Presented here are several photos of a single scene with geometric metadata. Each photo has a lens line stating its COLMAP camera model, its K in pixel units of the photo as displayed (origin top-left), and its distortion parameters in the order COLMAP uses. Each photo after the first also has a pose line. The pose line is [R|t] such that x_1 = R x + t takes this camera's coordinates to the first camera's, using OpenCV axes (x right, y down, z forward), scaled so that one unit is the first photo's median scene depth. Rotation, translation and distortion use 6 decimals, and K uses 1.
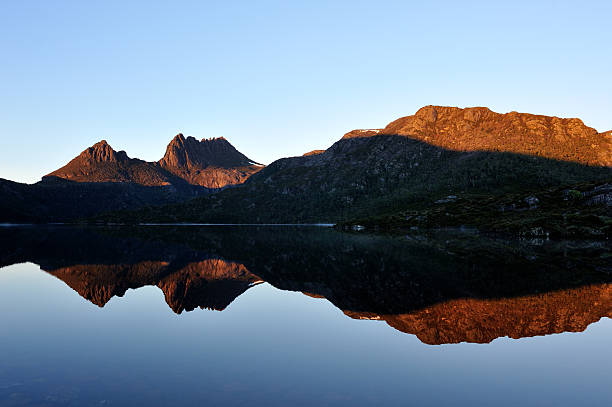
lens RADIAL K [[520.5, 0, 320.9], [0, 520.5, 203.9], [0, 0, 1]] dist [-0.036817, -0.004046]
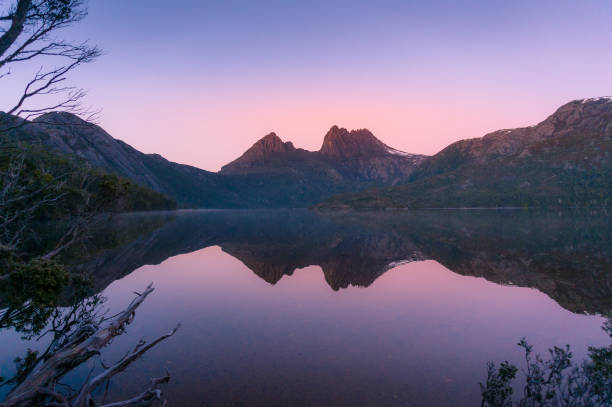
lens RADIAL K [[411.7, 0, 297.6], [0, 411.7, 204.6], [0, 0, 1]] dist [-0.025814, -0.004220]
pose [[0.975557, -0.008776, -0.219569, -0.191051], [0.014938, 0.999539, 0.026418, 0.007242], [0.219236, -0.029052, 0.975239, 0.174472]]
